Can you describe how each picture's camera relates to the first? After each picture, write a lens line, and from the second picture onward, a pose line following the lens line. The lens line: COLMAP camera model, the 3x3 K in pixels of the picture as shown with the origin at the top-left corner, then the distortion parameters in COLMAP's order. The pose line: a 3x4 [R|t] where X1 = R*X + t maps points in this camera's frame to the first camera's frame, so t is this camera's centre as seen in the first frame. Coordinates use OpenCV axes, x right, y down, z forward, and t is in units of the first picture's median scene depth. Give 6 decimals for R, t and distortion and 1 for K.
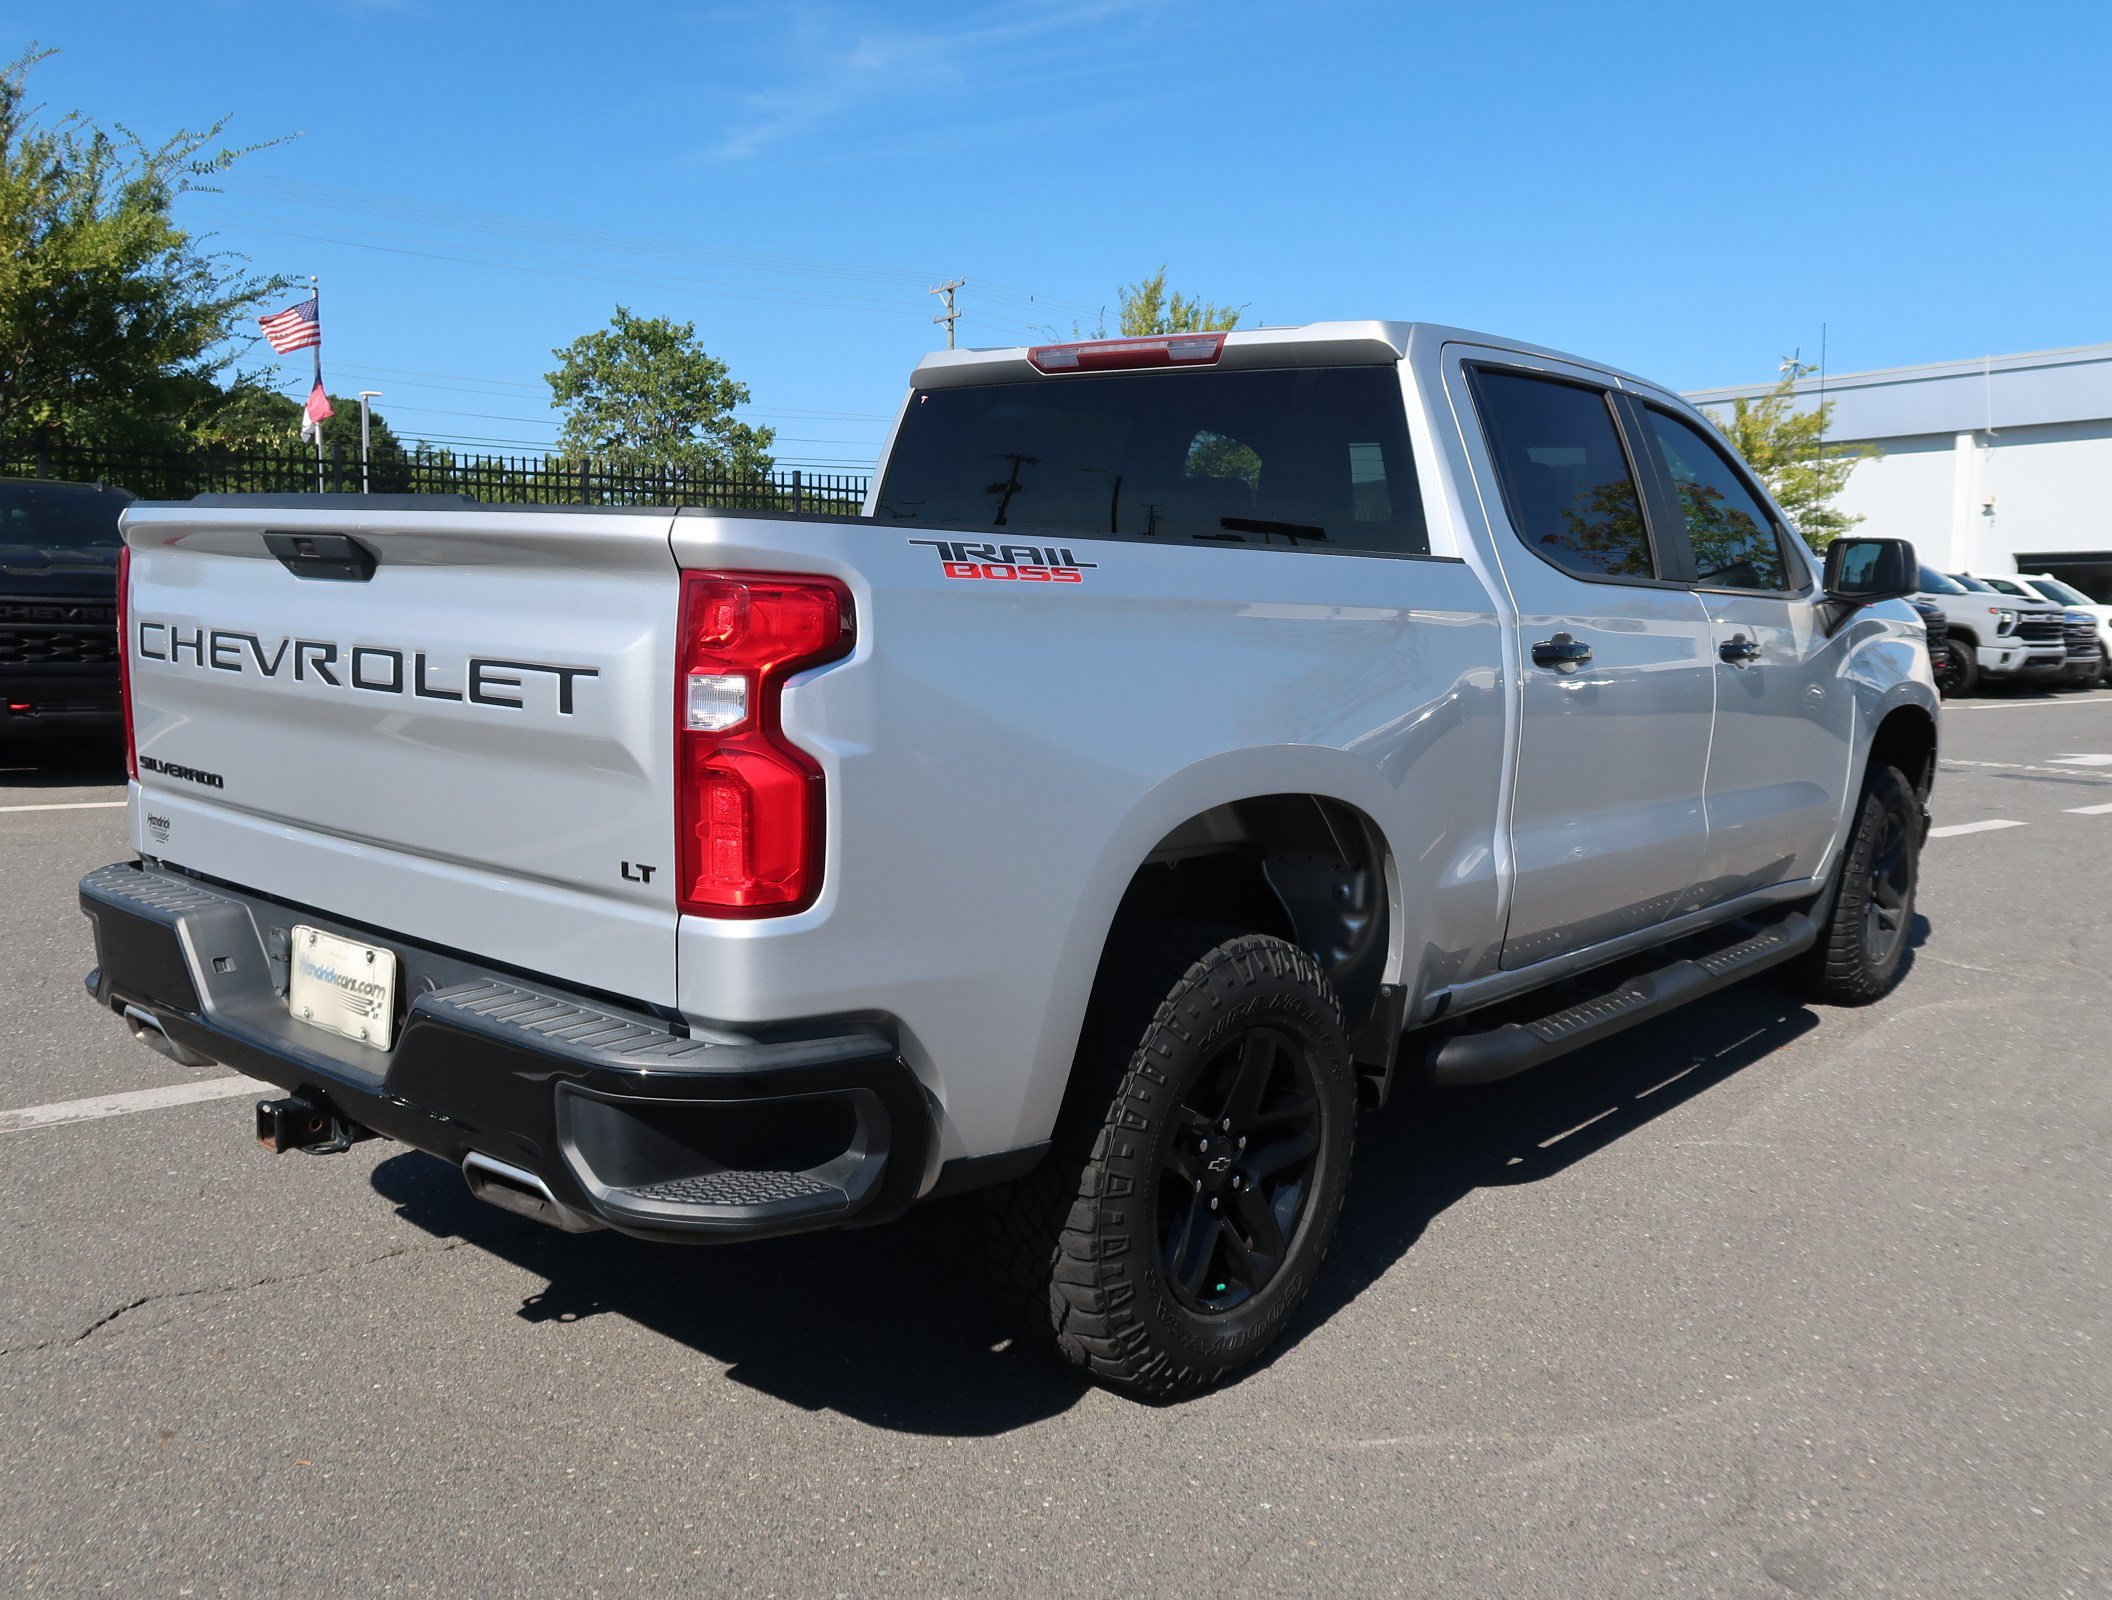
lens RADIAL K [[1779.7, 0, 1060.1], [0, 1779.7, 791.2], [0, 0, 1]] dist [0.008206, -0.002648]
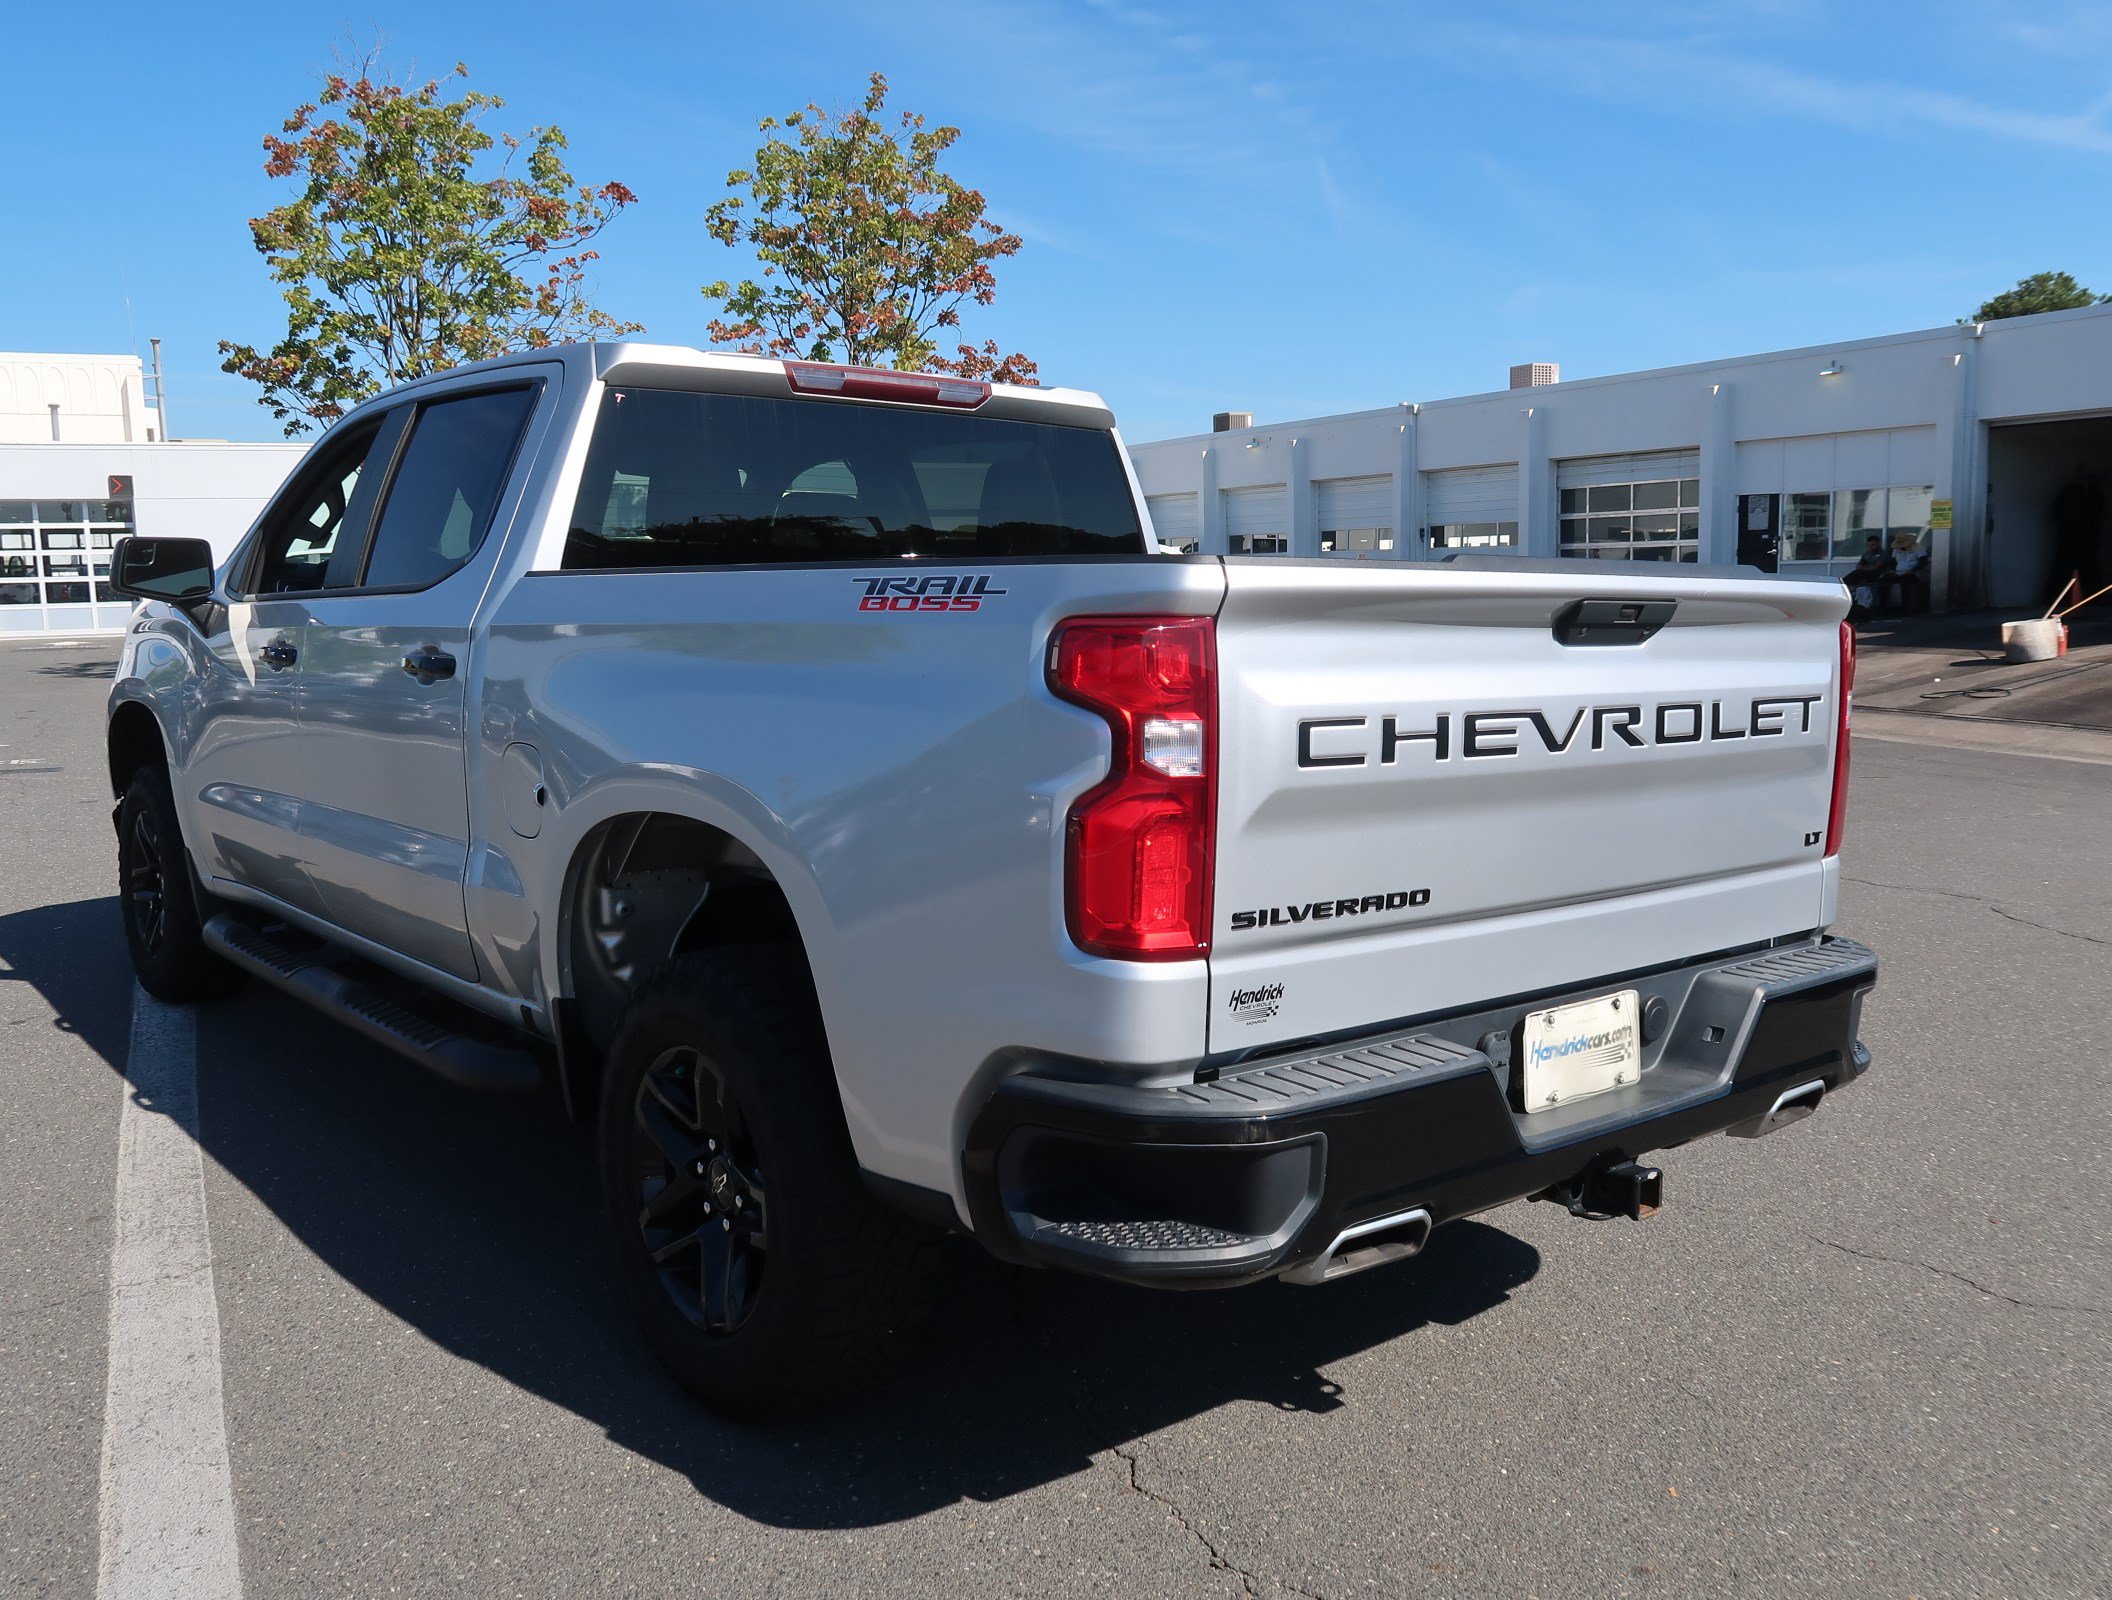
lens RADIAL K [[1779.7, 0, 1058.3], [0, 1779.7, 800.2], [0, 0, 1]] dist [0.008206, -0.002648]
pose [[0.187430, -0.139652, 0.972300, -1.456090], [0.118586, 0.985819, 0.118734, -0.187940], [-0.975094, 0.093047, 0.201333, 1.109056]]
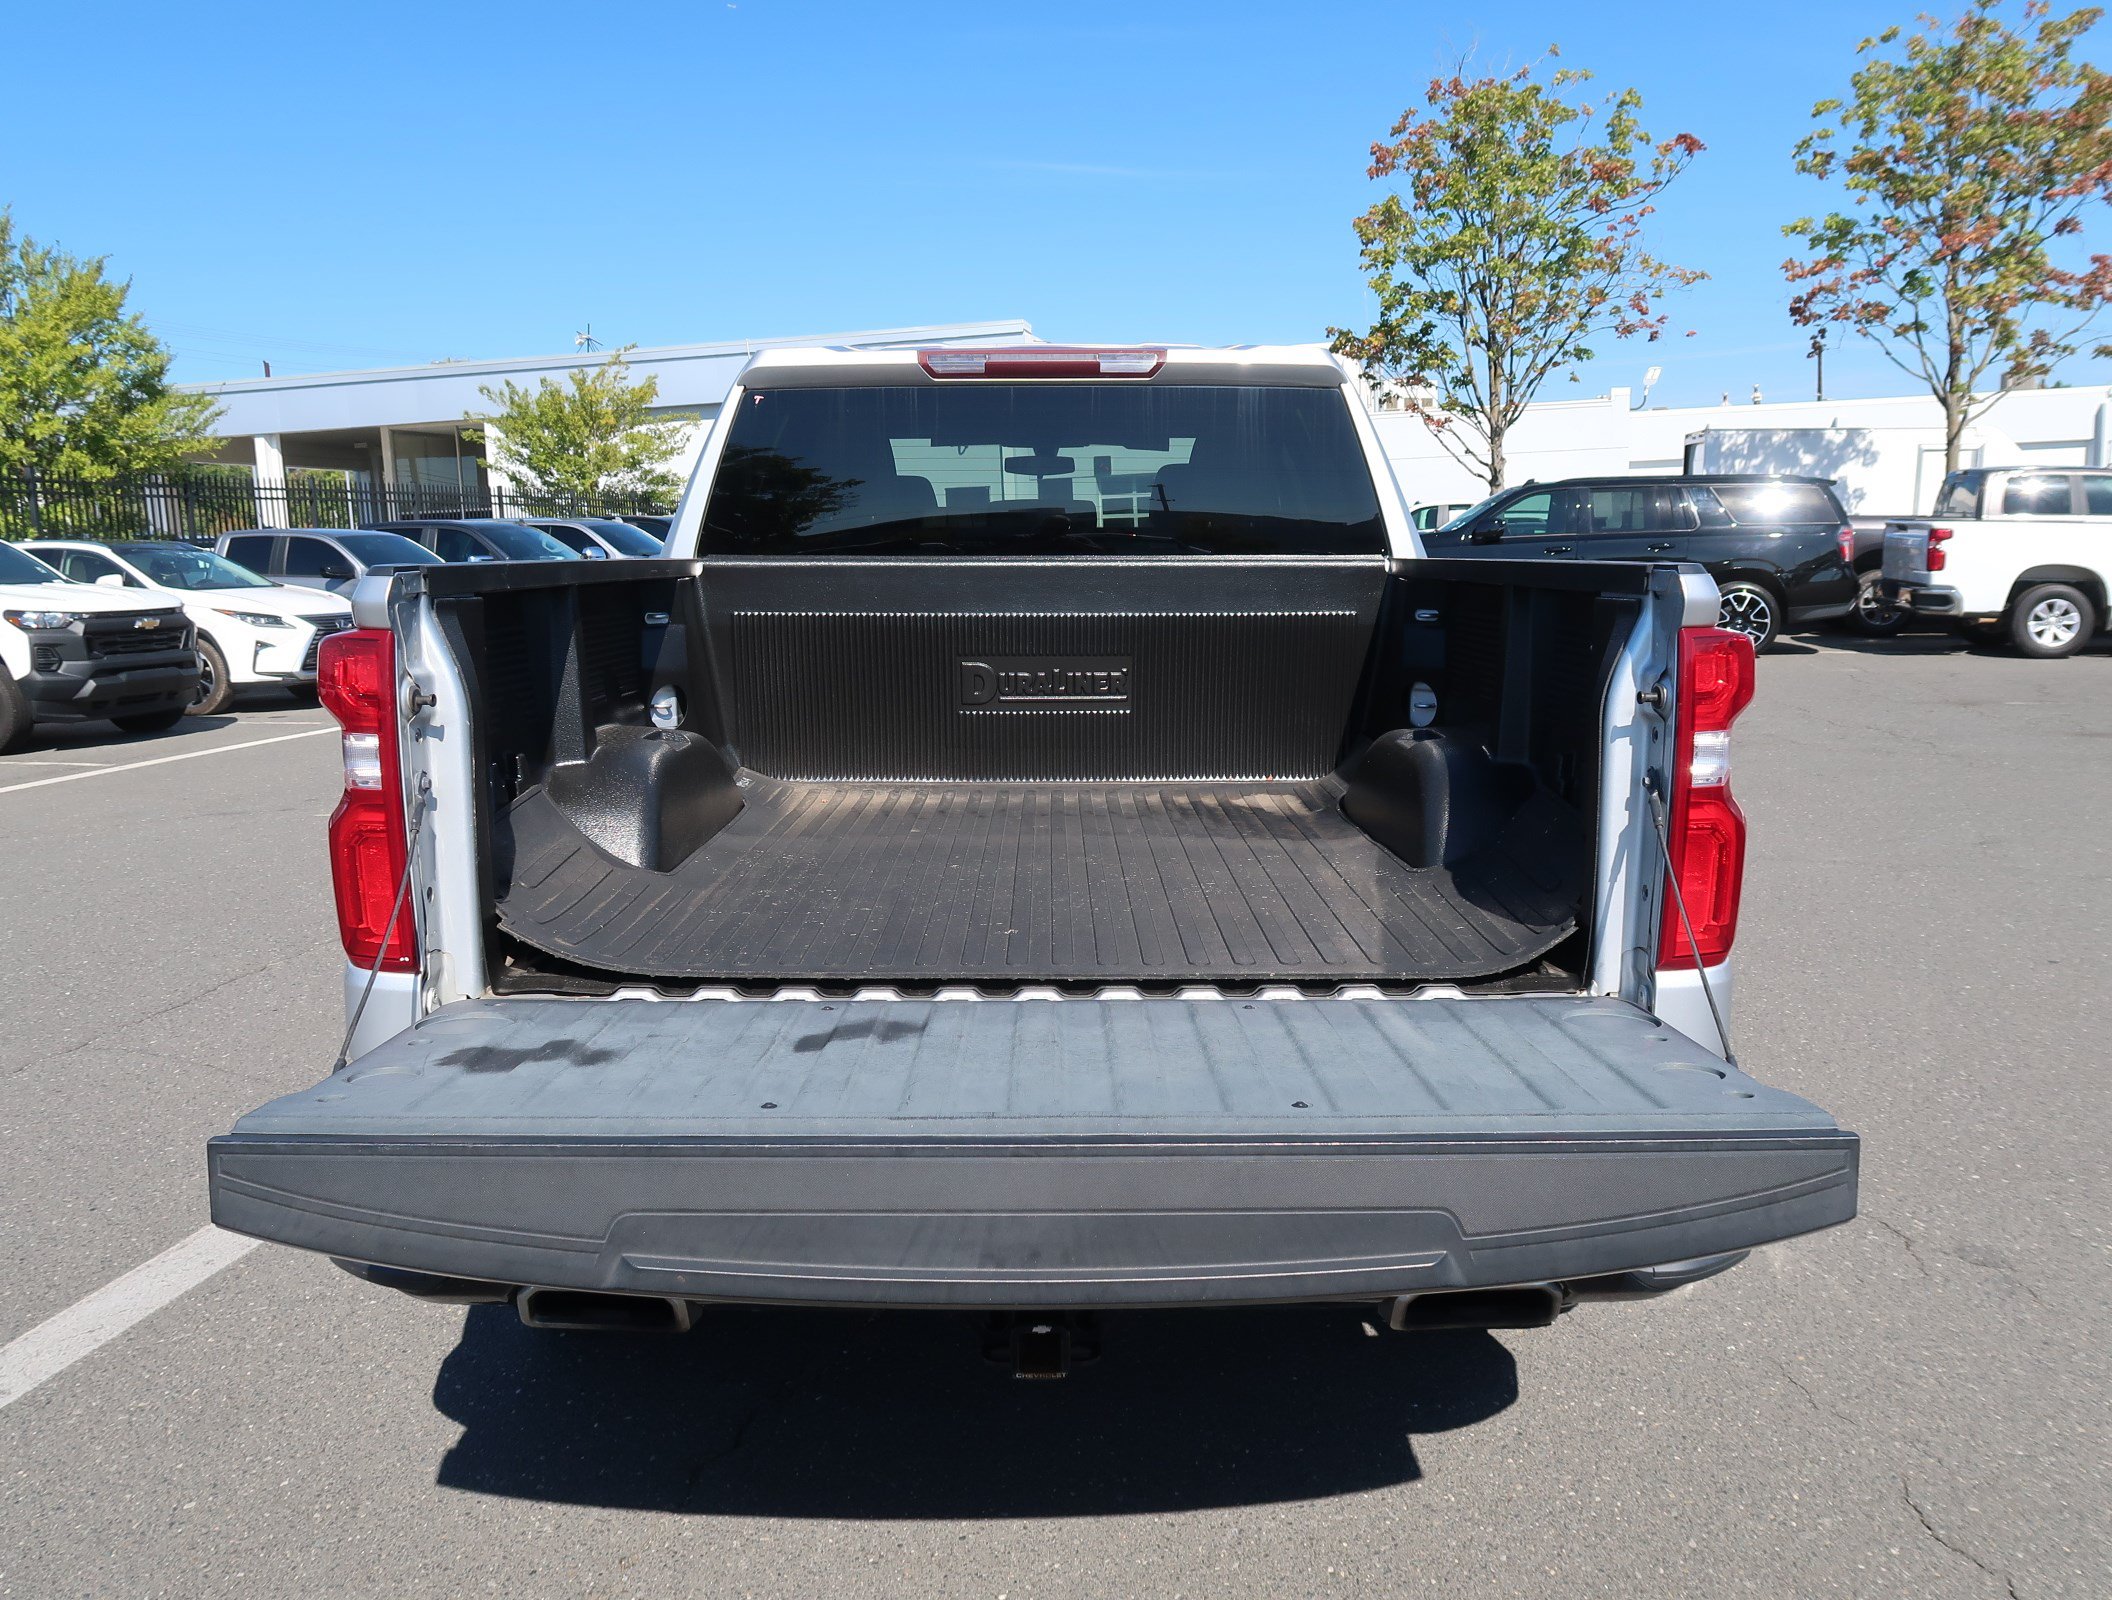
lens RADIAL K [[1641.4, 0, 1056.9], [0, 1641.4, 798.6], [0, 0, 1]] dist [-0.023274, 0.009210]
pose [[0.765695, -0.135204, 0.628833, -0.883971], [0.107778, 0.990804, 0.081797, -0.114597], [-0.634110, 0.005143, 0.773226, 0.417608]]
